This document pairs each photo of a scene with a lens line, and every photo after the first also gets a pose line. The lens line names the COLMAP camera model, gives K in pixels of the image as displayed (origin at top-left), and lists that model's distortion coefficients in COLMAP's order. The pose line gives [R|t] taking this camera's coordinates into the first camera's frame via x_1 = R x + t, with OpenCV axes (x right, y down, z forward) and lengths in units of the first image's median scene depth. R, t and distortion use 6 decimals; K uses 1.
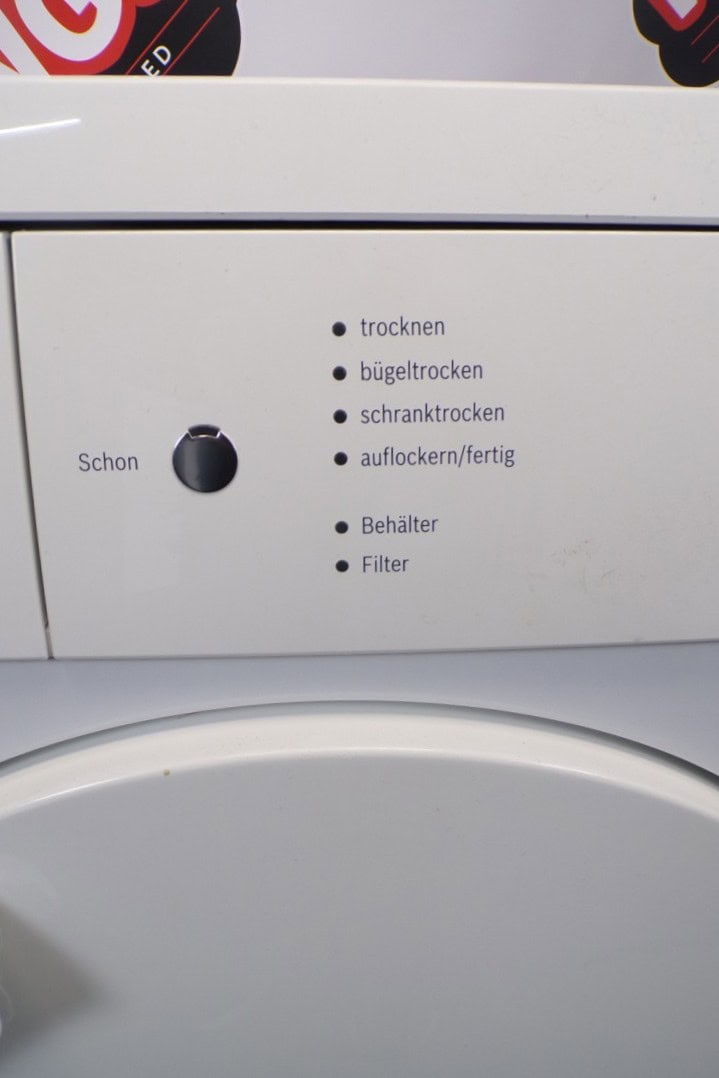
lens RADIAL K [[784.3, 0, 359.5], [0, 784.3, 539.0], [0, 0, 1]] dist [-0.038390, 0.002183]
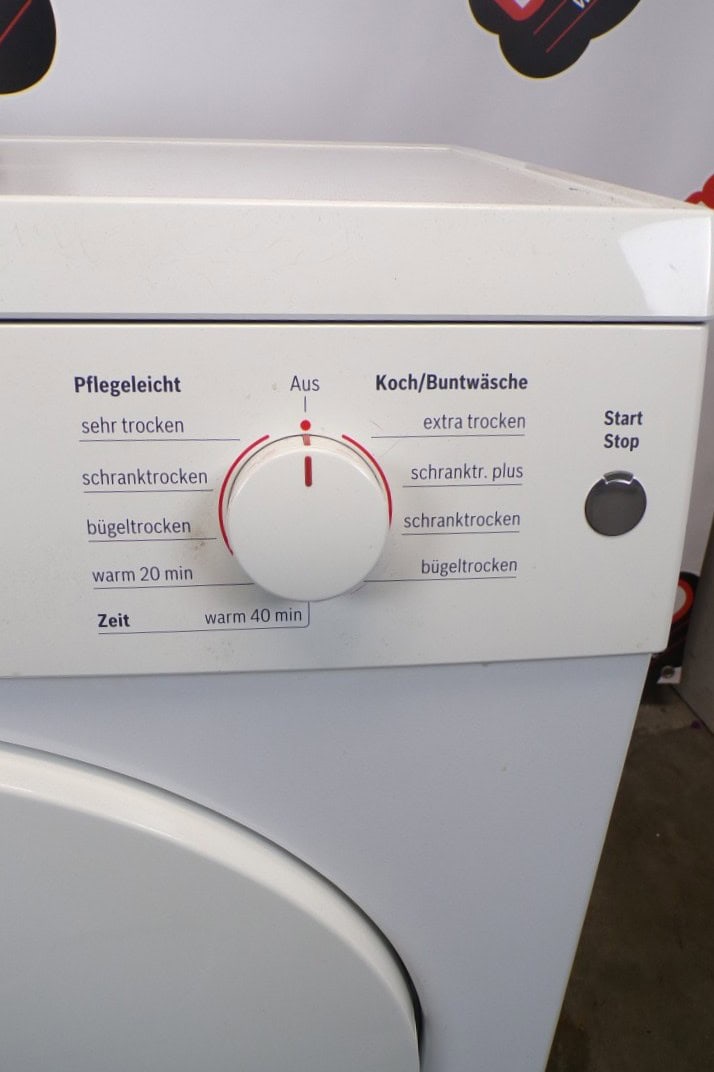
lens RADIAL K [[775.5, 0, 357.0], [0, 775.5, 536.0], [0, 0, 1]] dist [-0.031475, 0.001366]
pose [[0.999830, 0.018405, -0.000552, 0.918471], [-0.018356, 0.998647, 0.048650, -0.149766], [0.001446, -0.048631, 0.998816, -0.120551]]
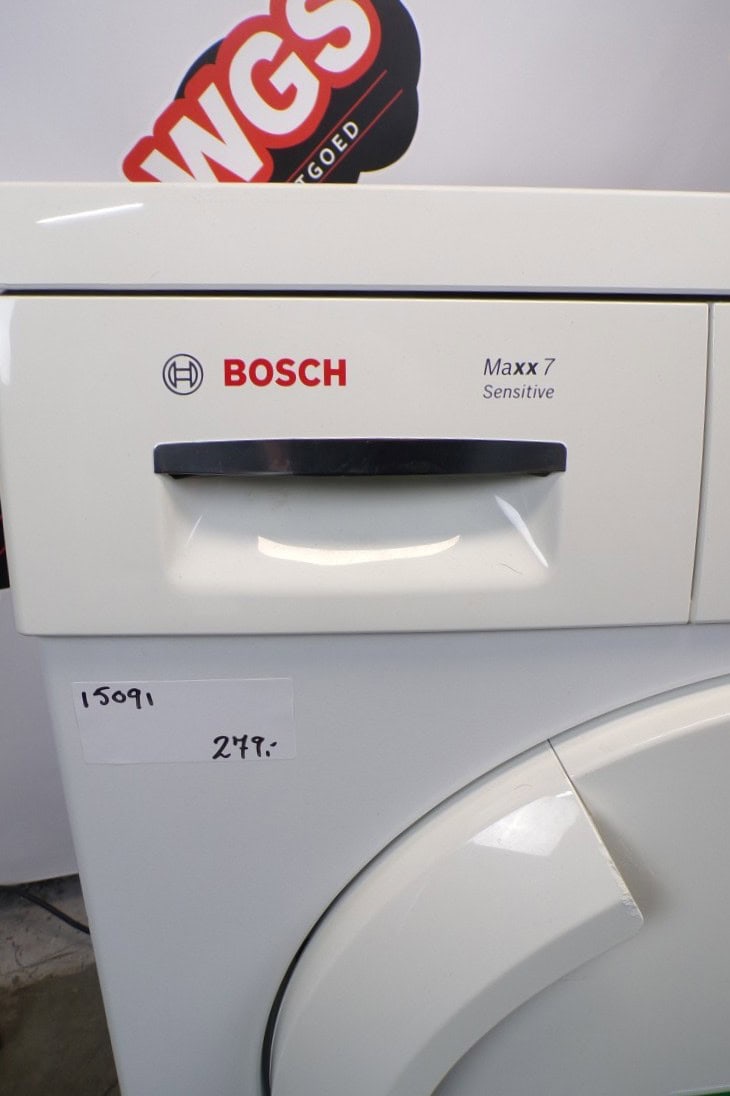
lens RADIAL K [[787.2, 0, 365.0], [0, 787.2, 548.0], [0, 0, 1]] dist [-0.049708, -0.003099]
pose [[0.999031, -0.017410, 0.040427, -1.031437], [0.019273, 0.998748, -0.046173, 0.080791], [-0.039573, 0.046907, 0.998115, -0.296889]]
